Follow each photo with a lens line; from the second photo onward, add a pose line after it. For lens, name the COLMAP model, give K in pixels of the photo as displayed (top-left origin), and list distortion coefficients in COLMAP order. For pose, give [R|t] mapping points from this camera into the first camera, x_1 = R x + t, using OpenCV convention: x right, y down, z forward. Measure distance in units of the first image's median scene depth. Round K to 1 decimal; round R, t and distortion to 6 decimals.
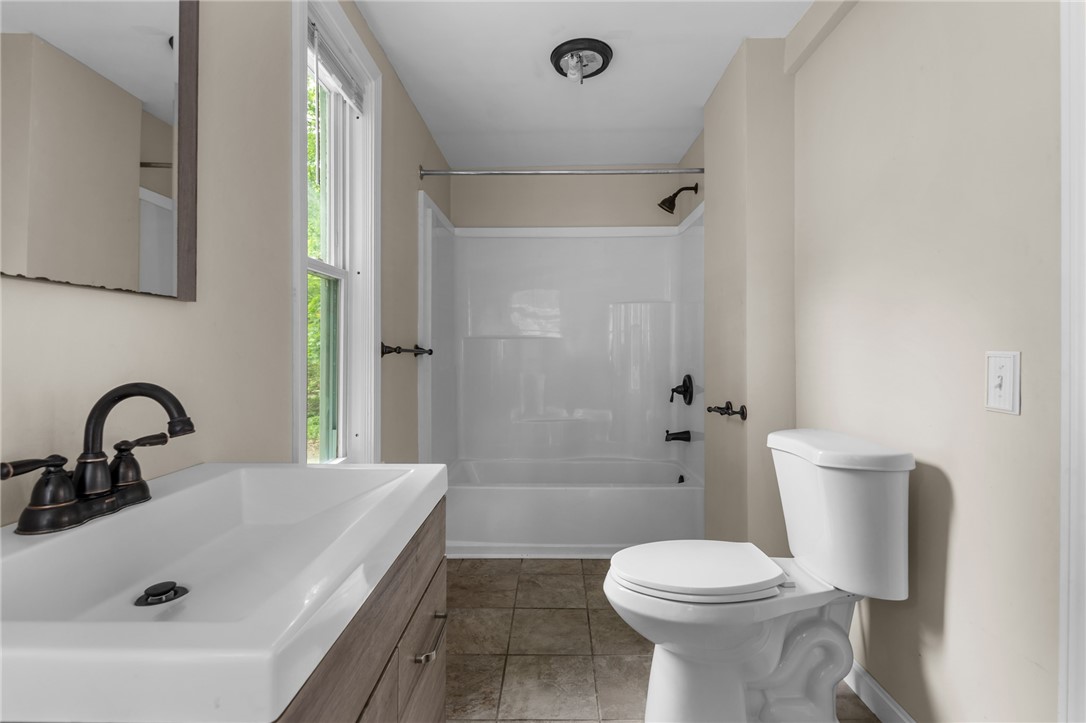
lens RADIAL K [[501.9, 0, 541.8], [0, 501.9, 350.7], [0, 0, 1]] dist [0.009674, 0.000024]
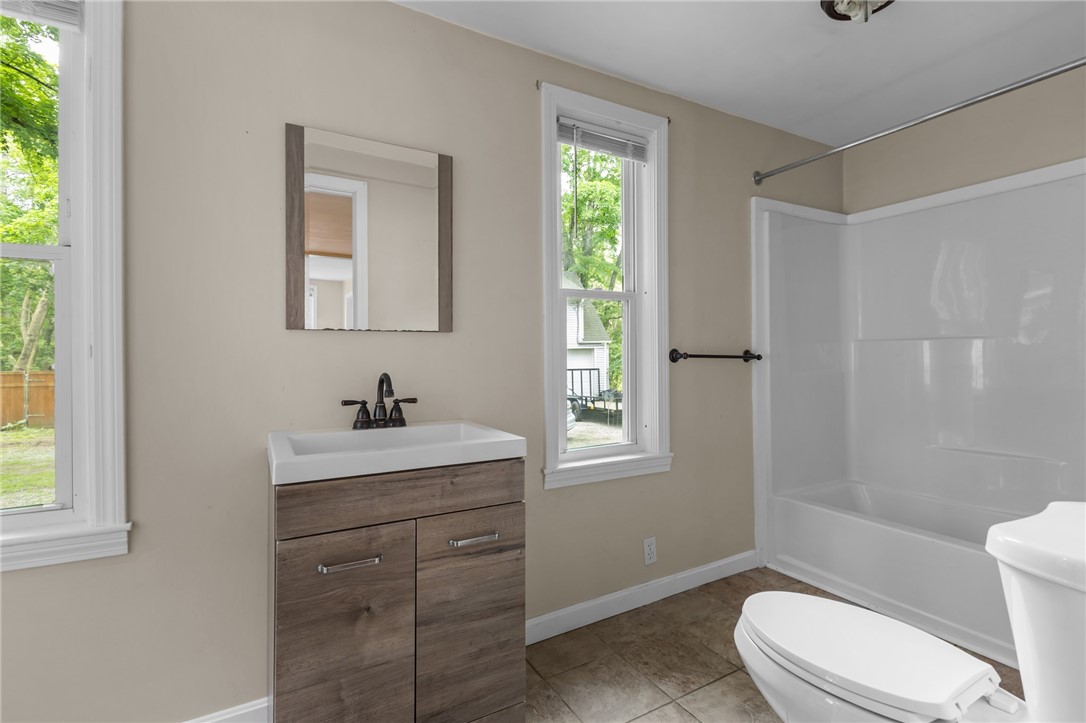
lens RADIAL K [[501.9, 0, 541.8], [0, 501.9, 350.7], [0, 0, 1]] dist [0.009674, 0.000024]
pose [[0.510083, -0.009973, -0.860068, 0.626252], [0.004551, 0.999950, -0.008896, -0.005407], [0.860113, 0.000623, 0.510102, 0.185312]]
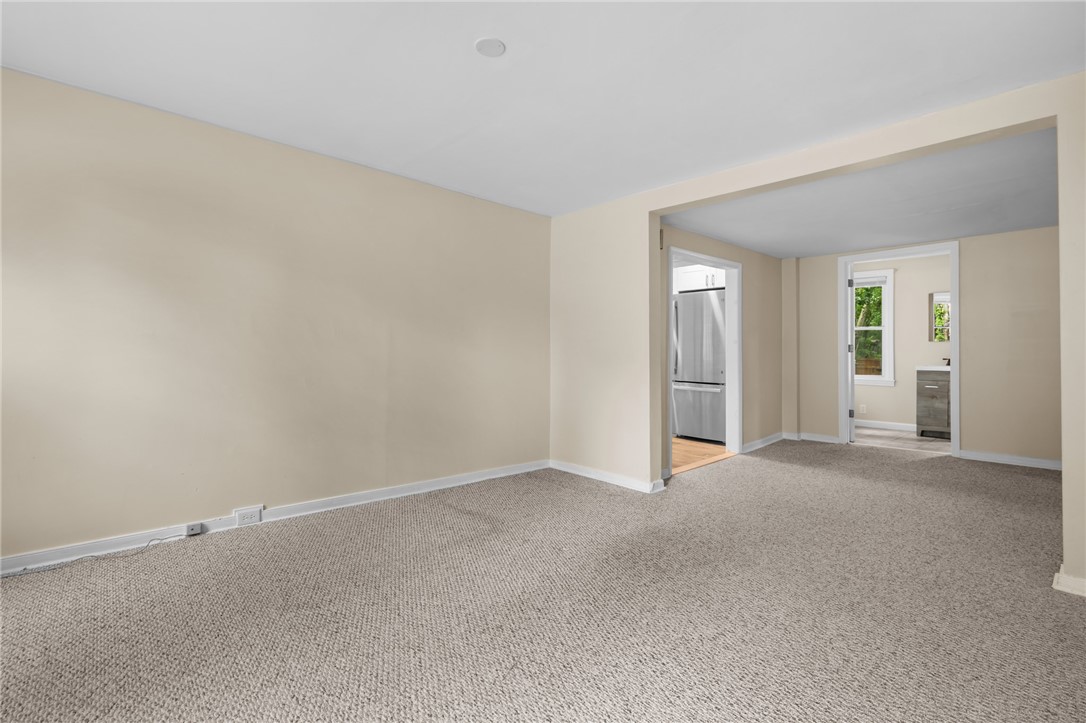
lens RADIAL K [[501.9, 0, 541.8], [0, 501.9, 350.7], [0, 0, 1]] dist [0.009674, 0.000024]
pose [[-0.719235, 0.002757, -0.694761, 4.561157], [0.000783, 0.999995, 0.003157, 0.002879], [0.694766, 0.001727, -0.719234, 0.997661]]
